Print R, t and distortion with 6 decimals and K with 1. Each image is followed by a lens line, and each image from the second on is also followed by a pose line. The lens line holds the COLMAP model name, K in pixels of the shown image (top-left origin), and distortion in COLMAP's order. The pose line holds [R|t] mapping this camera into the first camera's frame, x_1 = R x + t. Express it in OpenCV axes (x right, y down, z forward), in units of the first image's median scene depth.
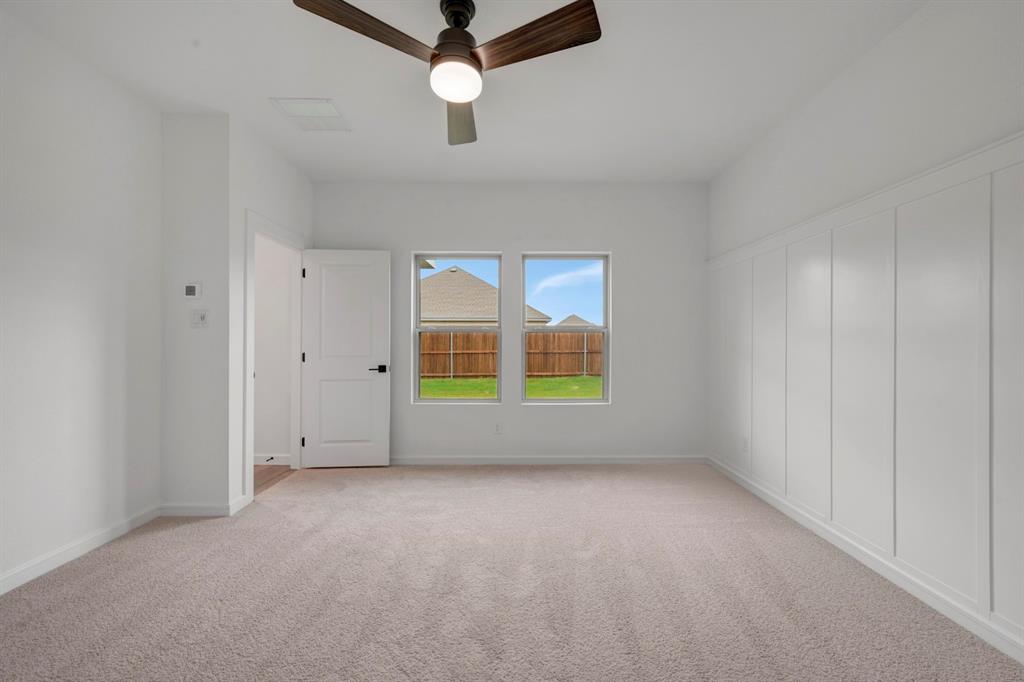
lens RADIAL K [[405.7, 0, 517.8], [0, 405.7, 340.7], [0, 0, 1]] dist [0.000589, -0.000027]
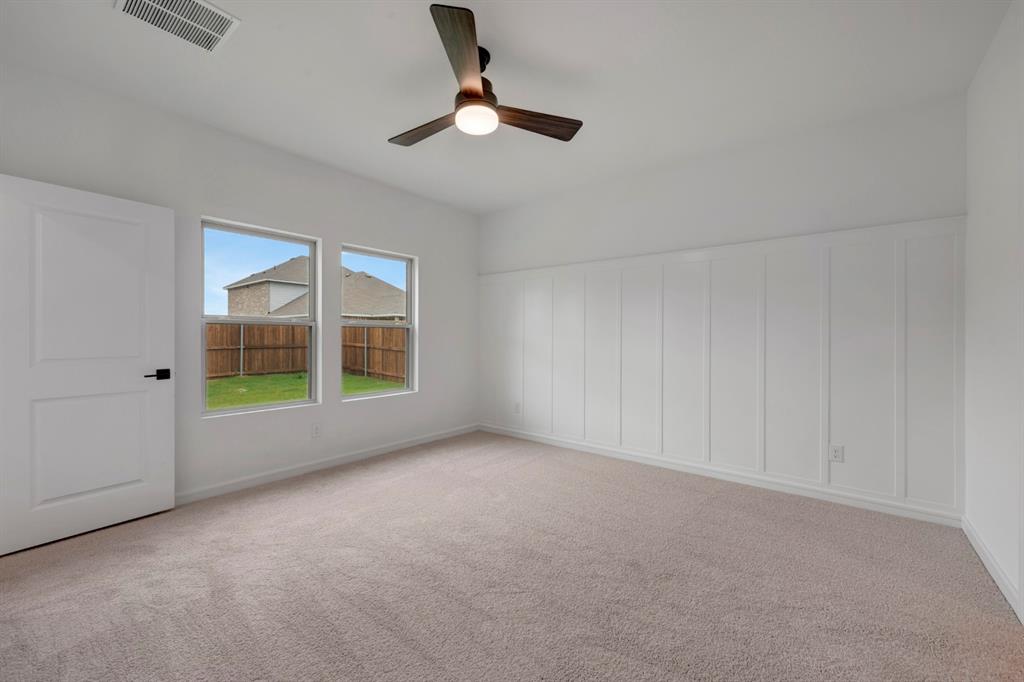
lens RADIAL K [[405.7, 0, 517.8], [0, 405.7, 340.7], [0, 0, 1]] dist [0.000589, -0.000027]
pose [[0.632627, -0.005363, 0.774438, -0.493978], [-0.005619, 0.999918, 0.011514, -0.001266], [-0.774436, -0.011636, 0.632545, 0.073843]]
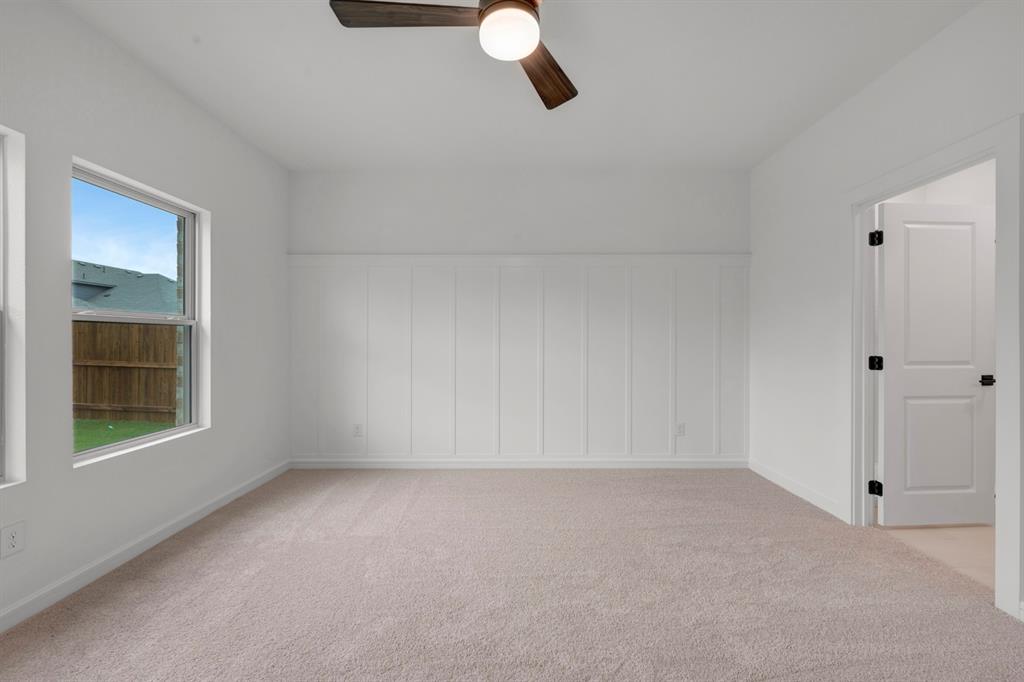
lens RADIAL K [[405.7, 0, 517.8], [0, 405.7, 340.7], [0, 0, 1]] dist [0.000589, -0.000027]
pose [[0.011926, -0.006494, 0.999908, -0.495303], [-0.000233, 0.999979, 0.006497, -0.001095], [-0.999929, -0.000310, 0.011925, 0.478666]]
